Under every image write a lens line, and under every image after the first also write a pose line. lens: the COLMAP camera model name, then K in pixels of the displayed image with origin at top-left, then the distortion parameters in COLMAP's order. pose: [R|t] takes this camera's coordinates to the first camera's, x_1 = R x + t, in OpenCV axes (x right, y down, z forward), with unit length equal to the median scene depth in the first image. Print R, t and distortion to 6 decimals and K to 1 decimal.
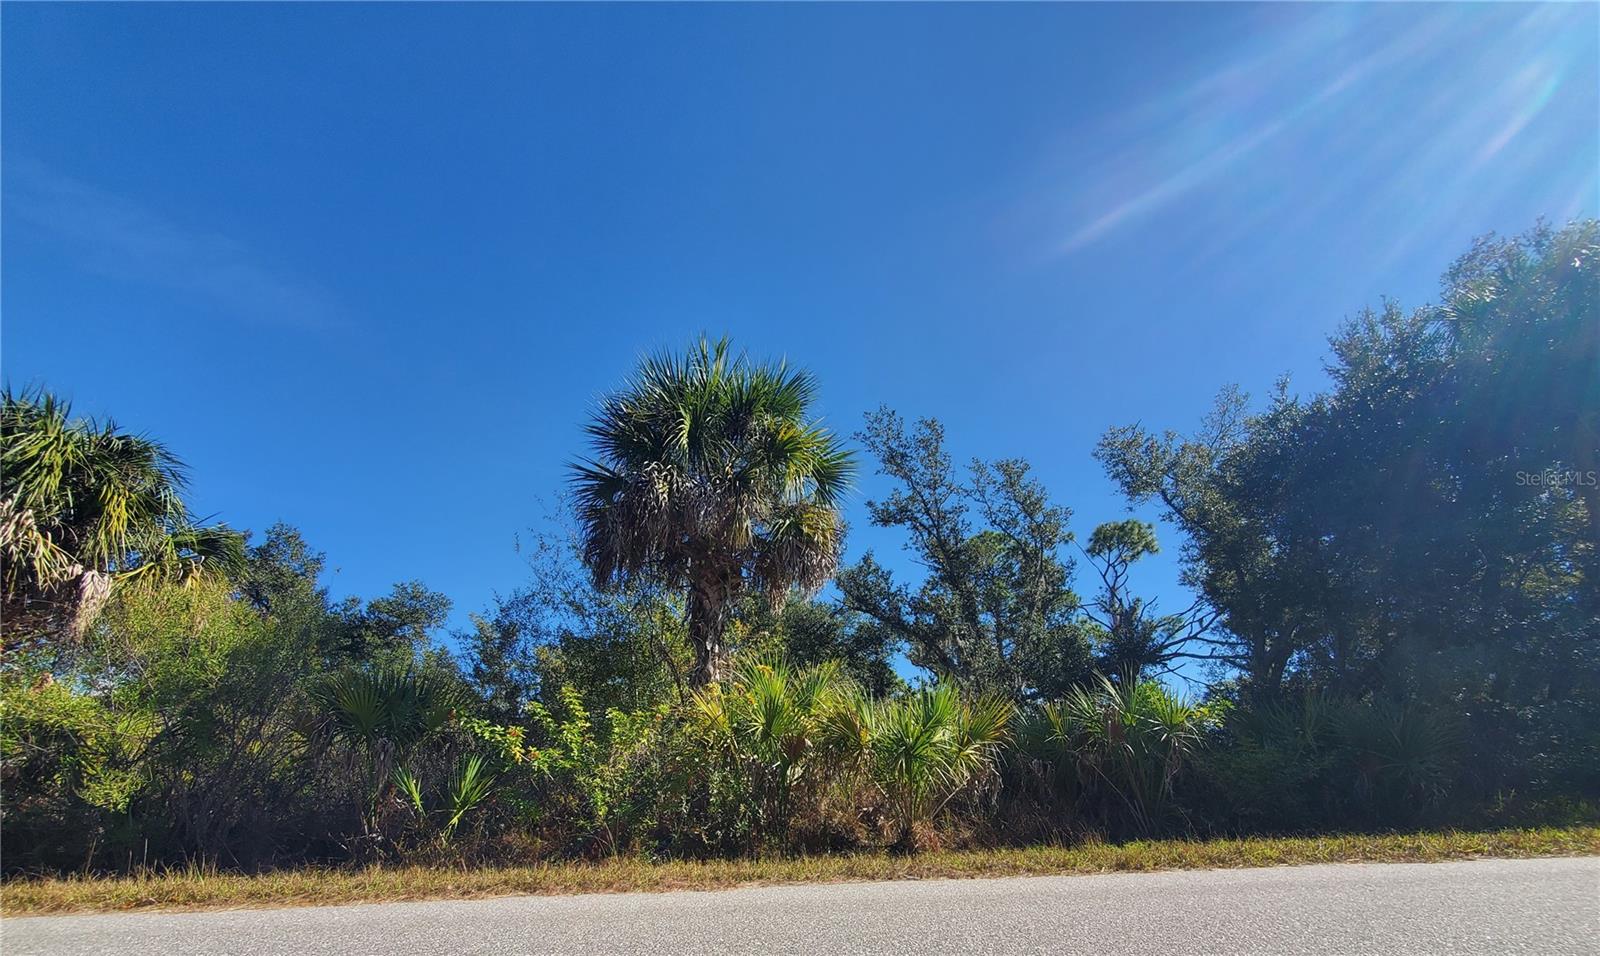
lens RADIAL K [[641.0, 0, 811.7], [0, 641.0, 615.8], [0, 0, 1]] dist [-0.000735, -0.000187]
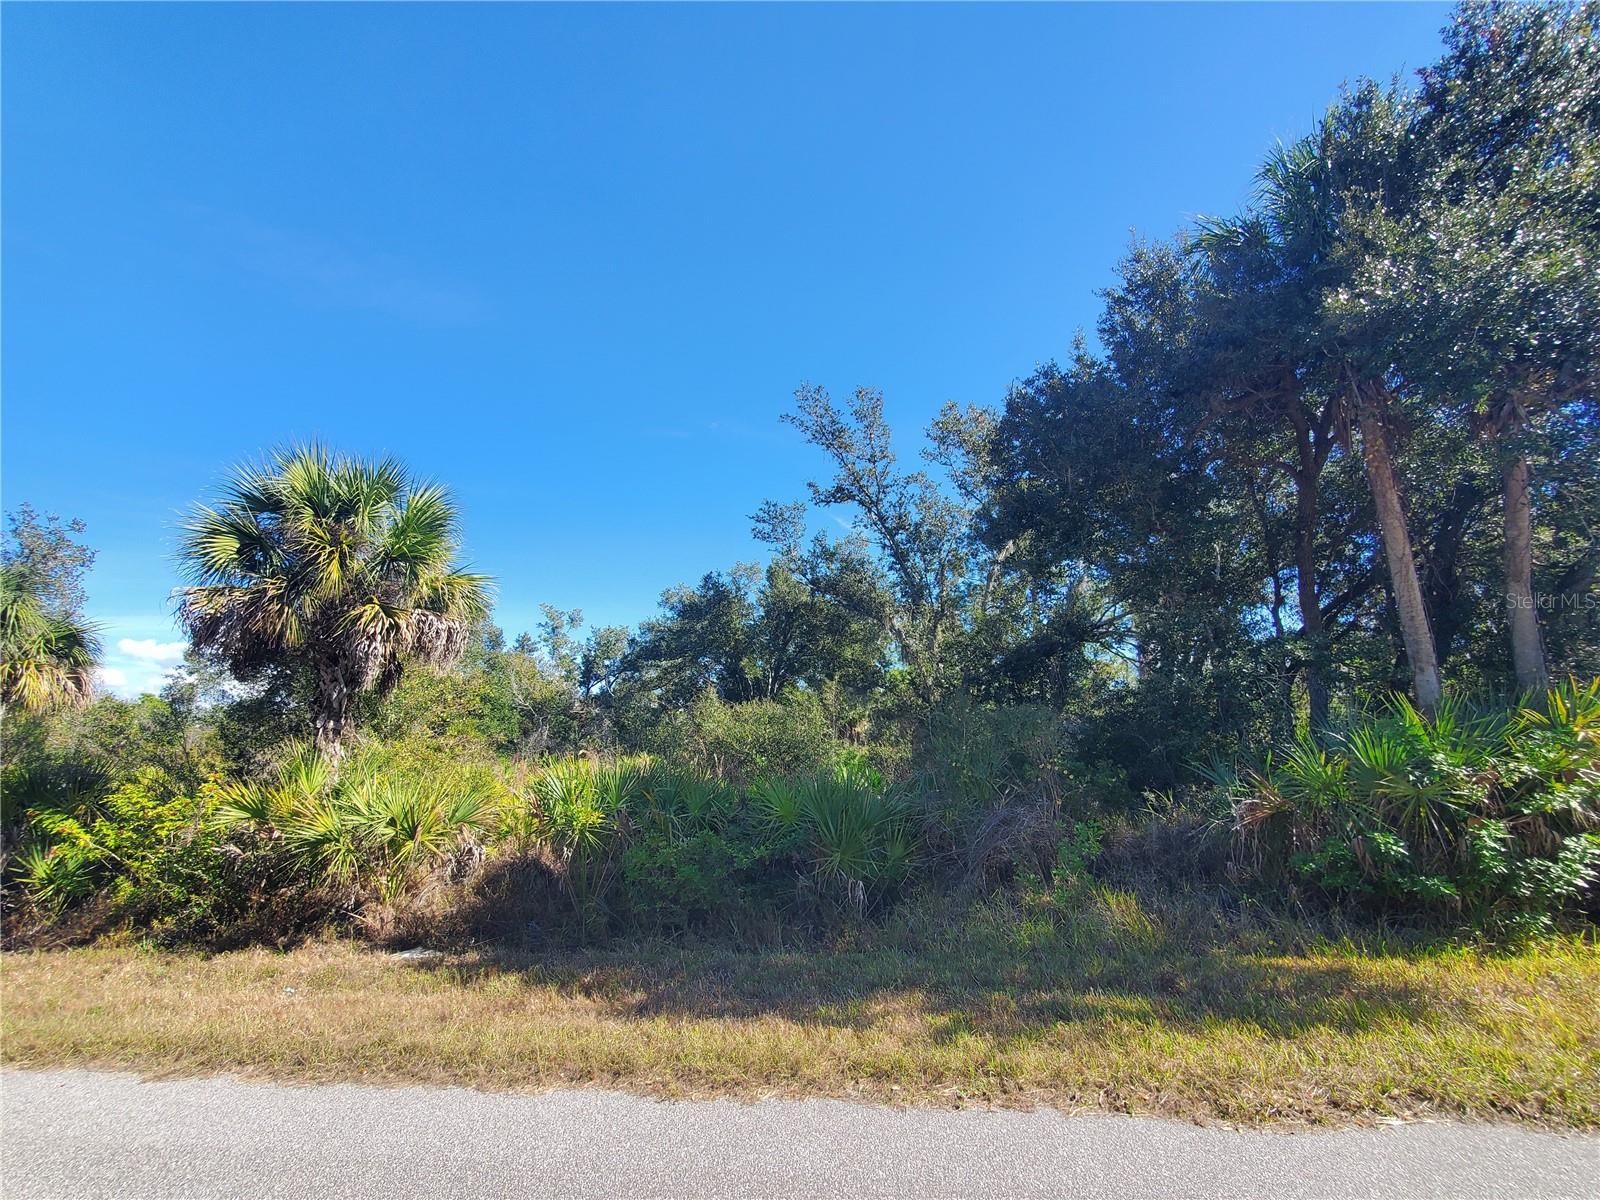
lens RADIAL K [[644.1, 0, 815.1], [0, 644.1, 615.4], [0, 0, 1]] dist [-0.001008, -0.000008]
pose [[0.969246, -0.058344, -0.239079, 0.851422], [0.078940, 0.993863, 0.077492, -0.142588], [0.233091, -0.093982, 0.967903, 0.103607]]
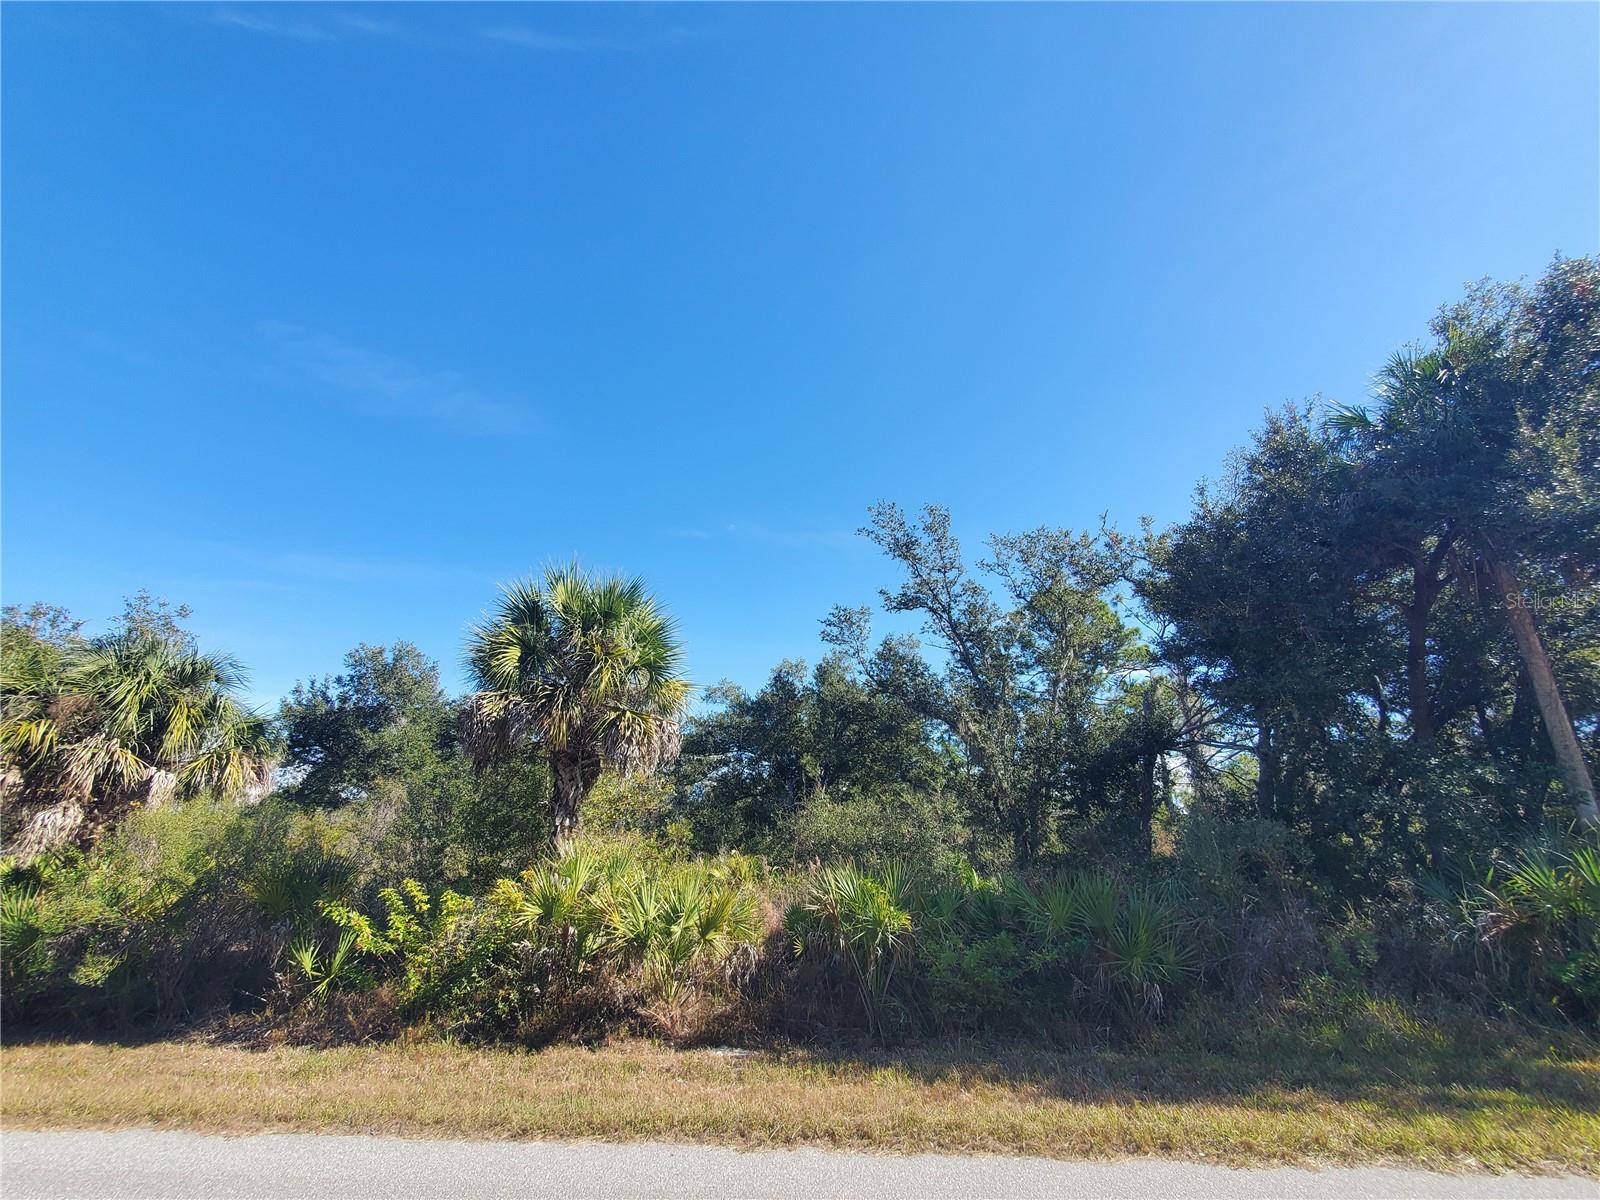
lens RADIAL K [[644.2, 0, 809.1], [0, 644.2, 614.0], [0, 0, 1]] dist [-0.001098, -0.000179]
pose [[0.975628, -0.065524, -0.209419, 0.507501], [0.052875, 0.996454, -0.065445, -0.207814], [0.212965, 0.052777, 0.975633, -0.091902]]
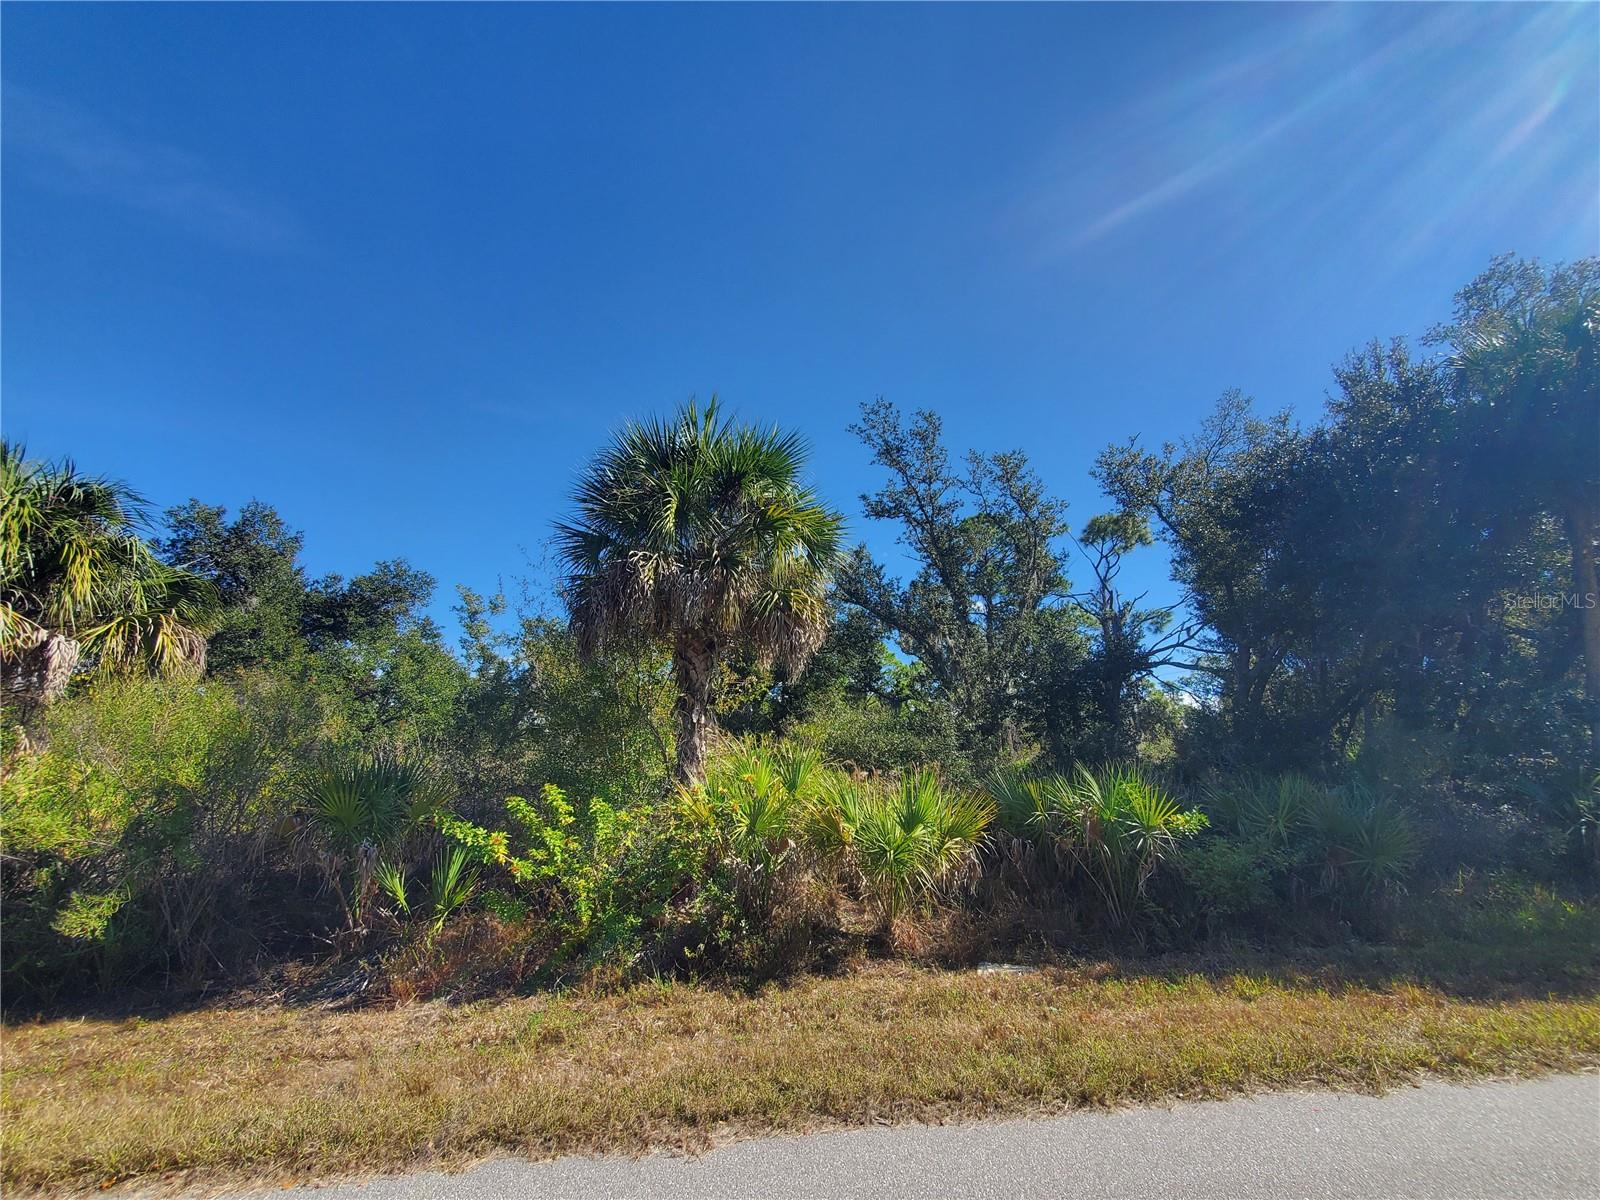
lens RADIAL K [[644.1, 0, 815.1], [0, 644.1, 615.4], [0, 0, 1]] dist [-0.001008, -0.000008]
pose [[0.999591, 0.021265, 0.019147, 0.003259], [-0.022550, 0.997320, 0.069597, -0.162258], [-0.017616, -0.070001, 0.997391, 0.008282]]
